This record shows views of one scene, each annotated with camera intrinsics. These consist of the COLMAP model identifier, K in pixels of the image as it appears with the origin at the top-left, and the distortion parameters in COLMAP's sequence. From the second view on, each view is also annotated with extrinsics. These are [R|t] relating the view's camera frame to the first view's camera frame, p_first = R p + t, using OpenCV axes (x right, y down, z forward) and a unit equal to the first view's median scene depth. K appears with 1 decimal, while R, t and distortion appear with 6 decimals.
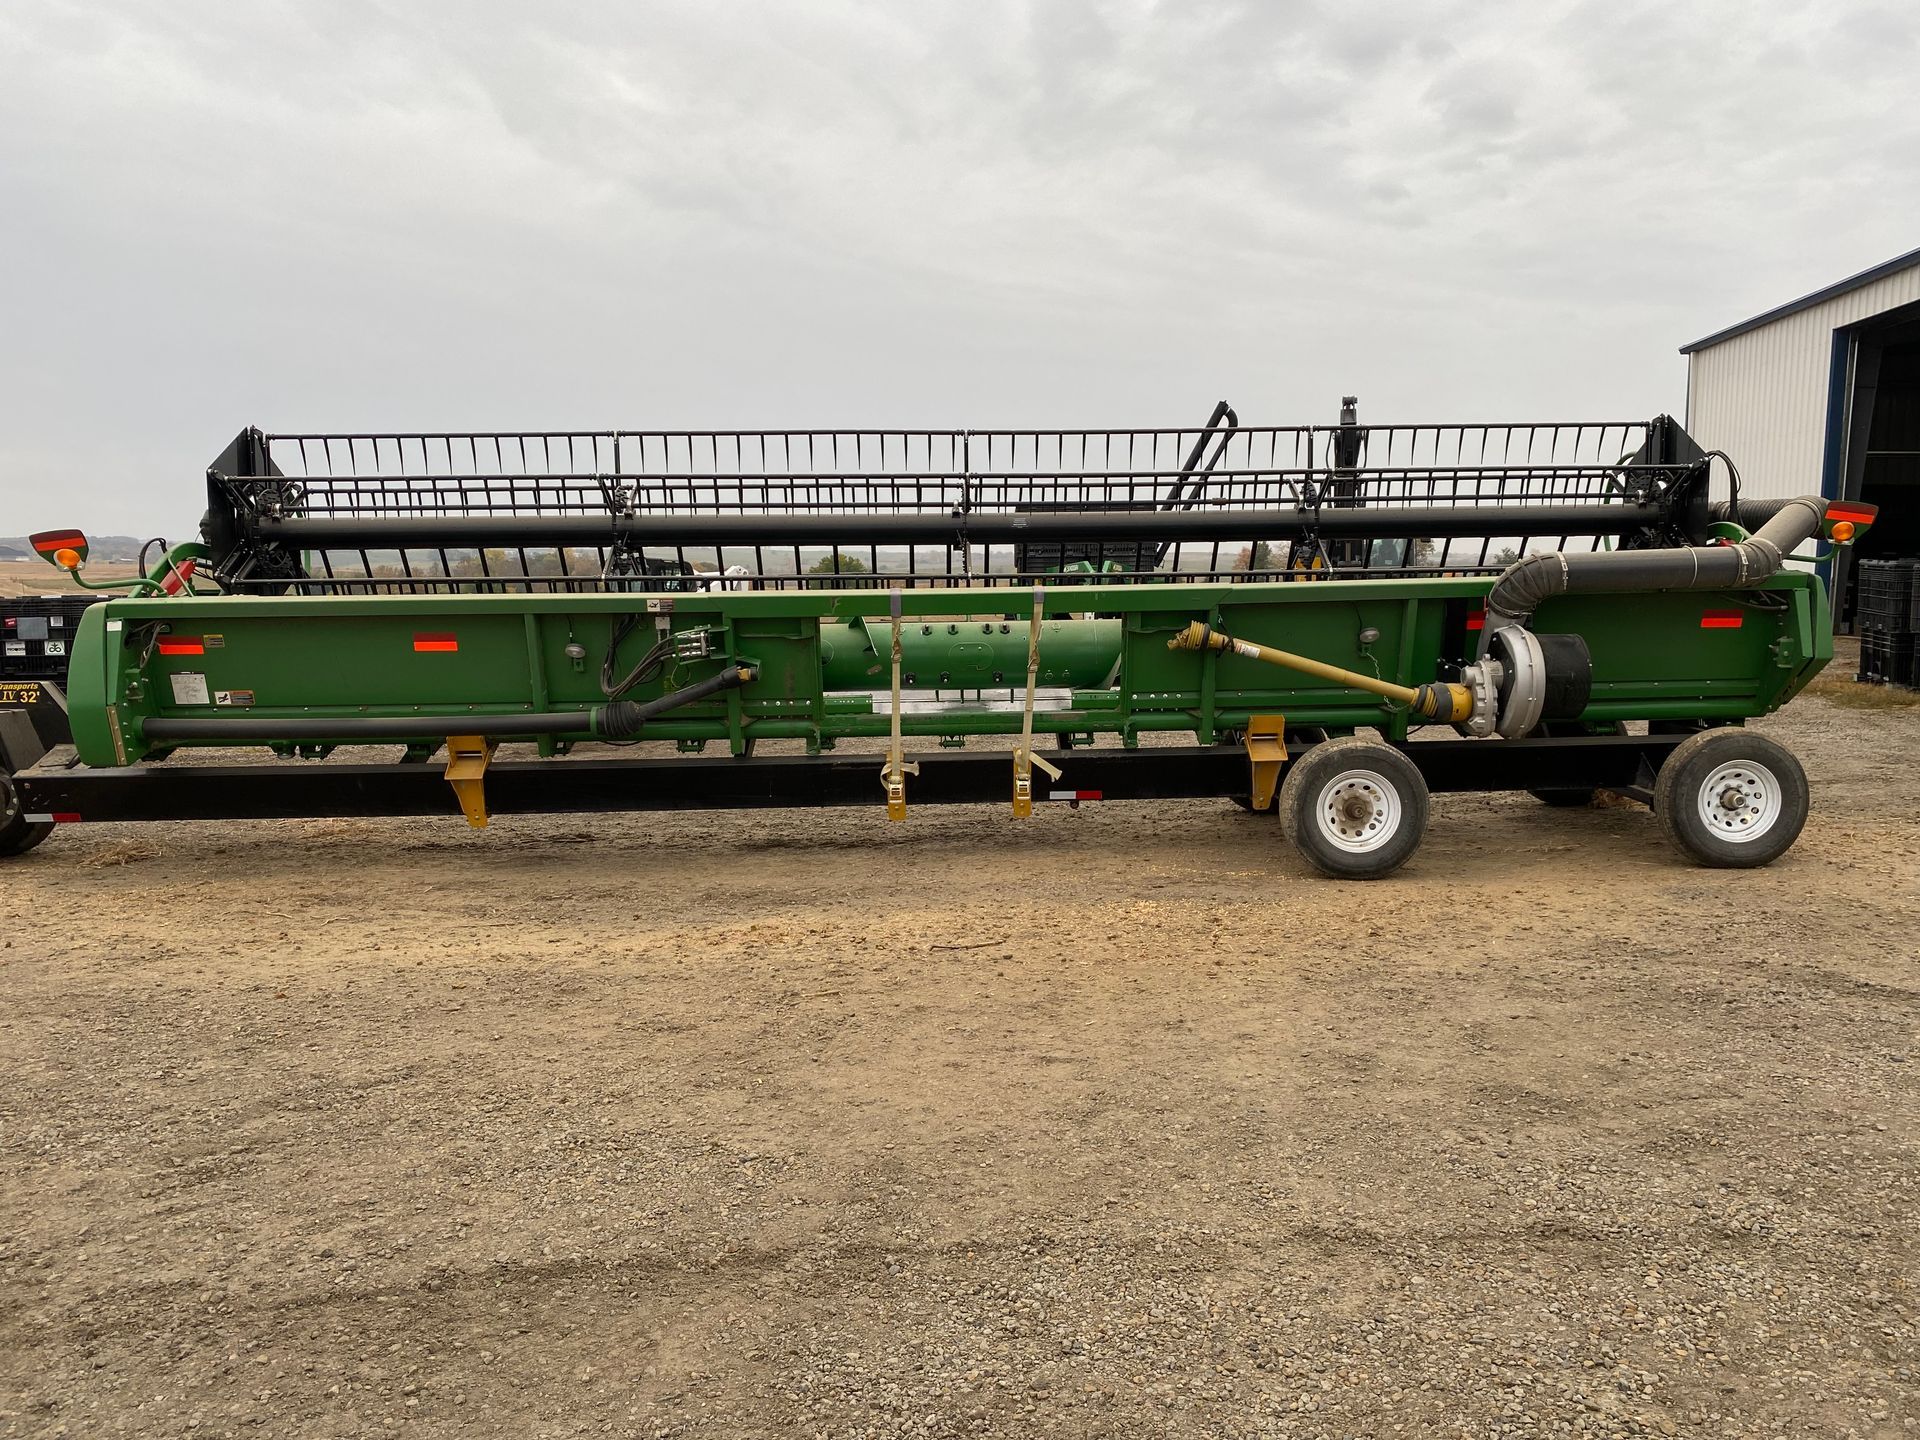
lens RADIAL K [[1470.0, 0, 983.0], [0, 1470.0, 722.8], [0, 0, 1]] dist [0.012847, -0.007297]
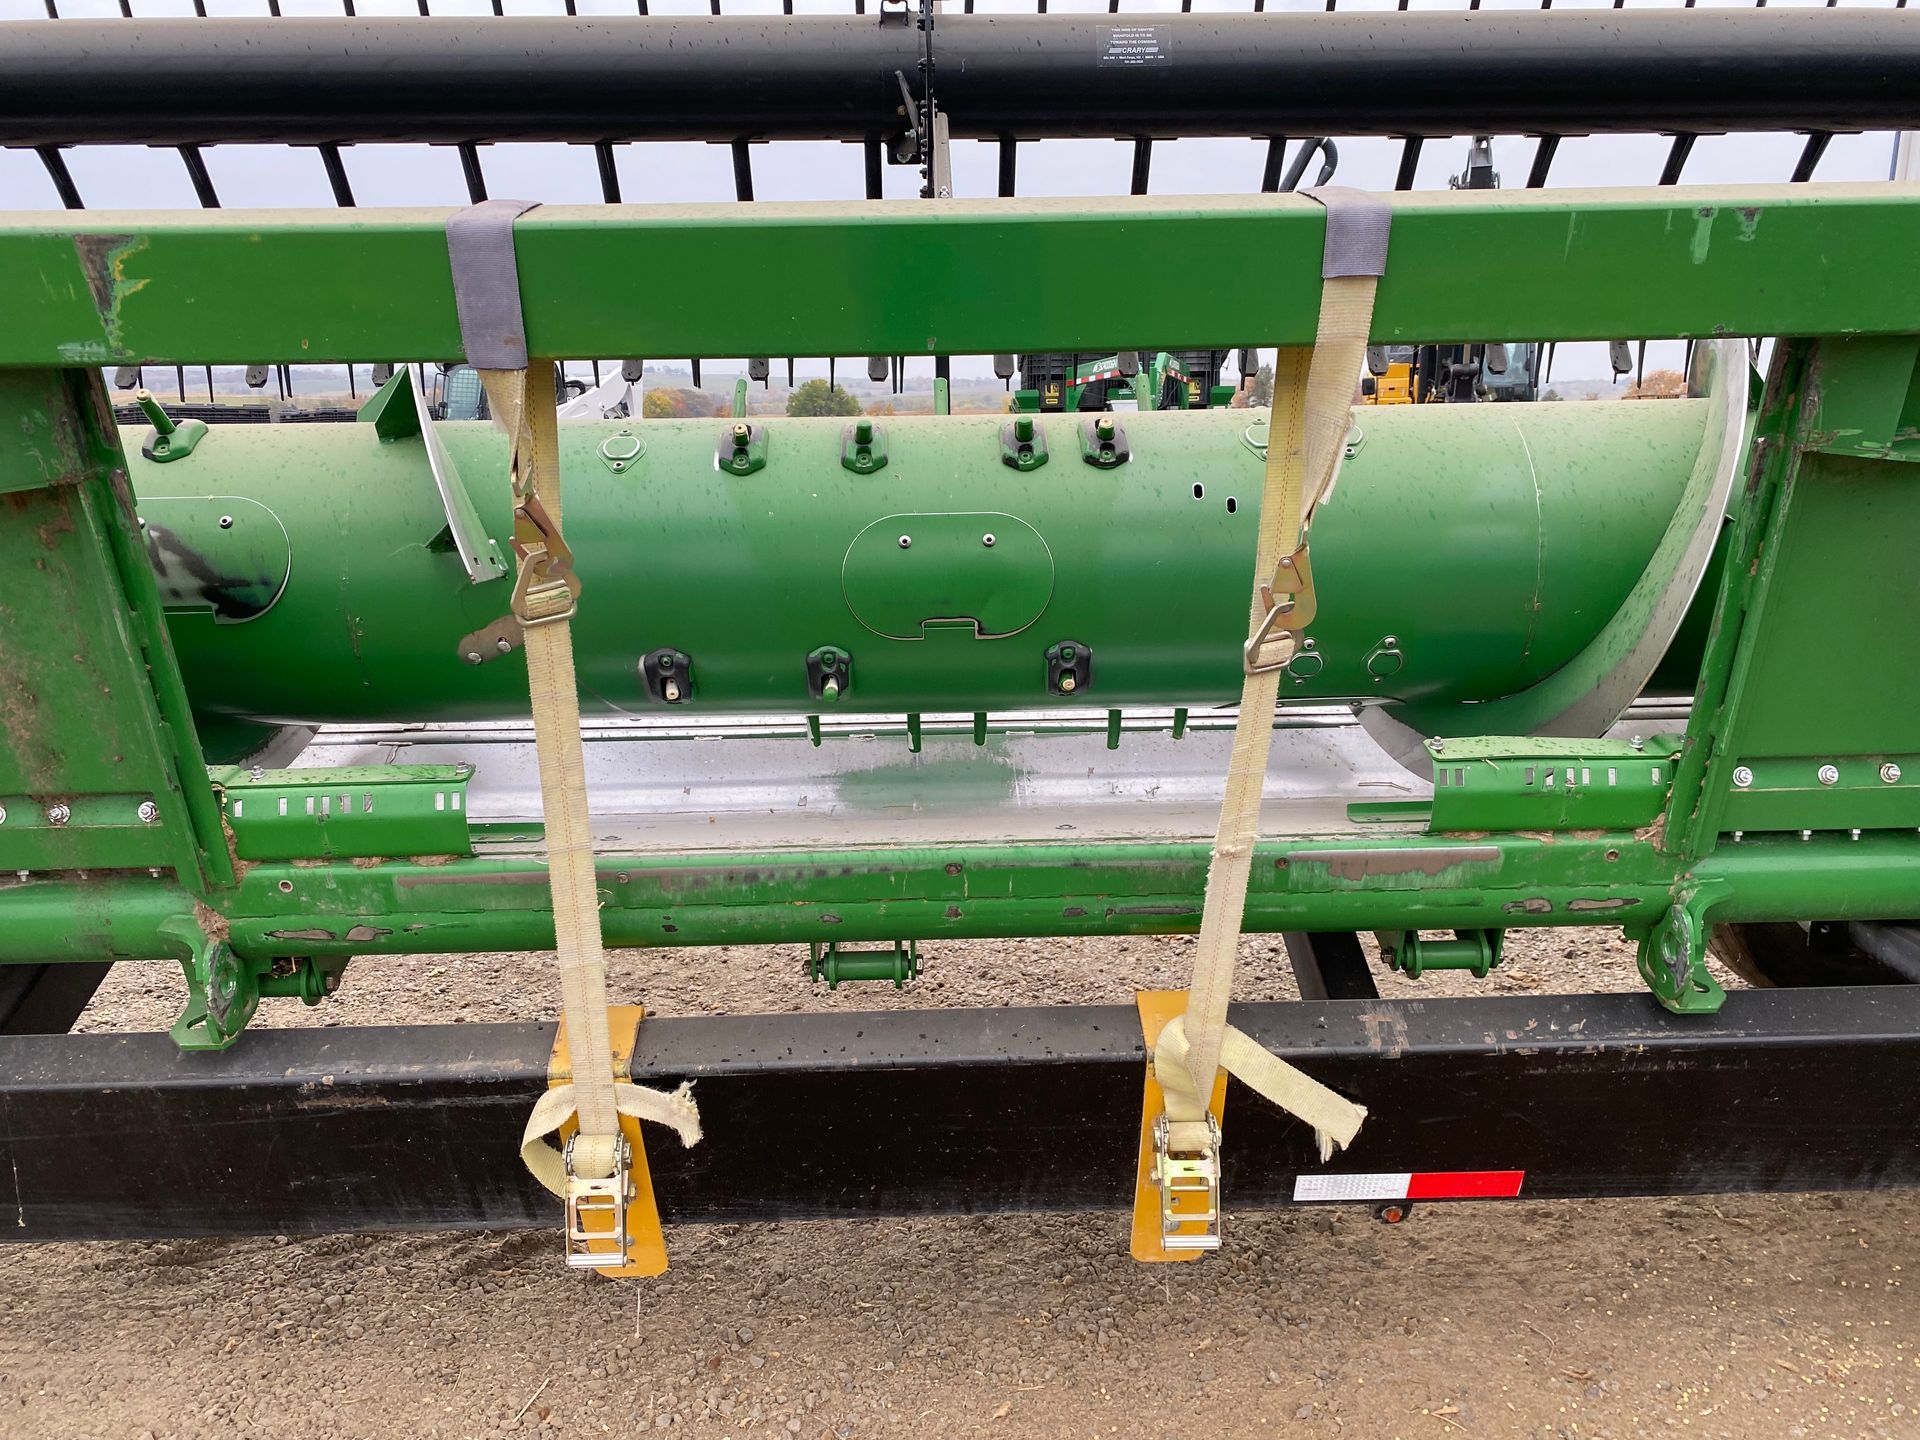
lens RADIAL K [[1485.4, 0, 960.0], [0, 1485.4, 720.0], [0, 0, 1]] dist [0.011536, -0.000191]
pose [[0.999954, 0.001743, -0.009470, -0.004327], [-0.000712, 0.994173, 0.107791, -0.048067], [0.009603, -0.107779, 0.994128, 0.789776]]
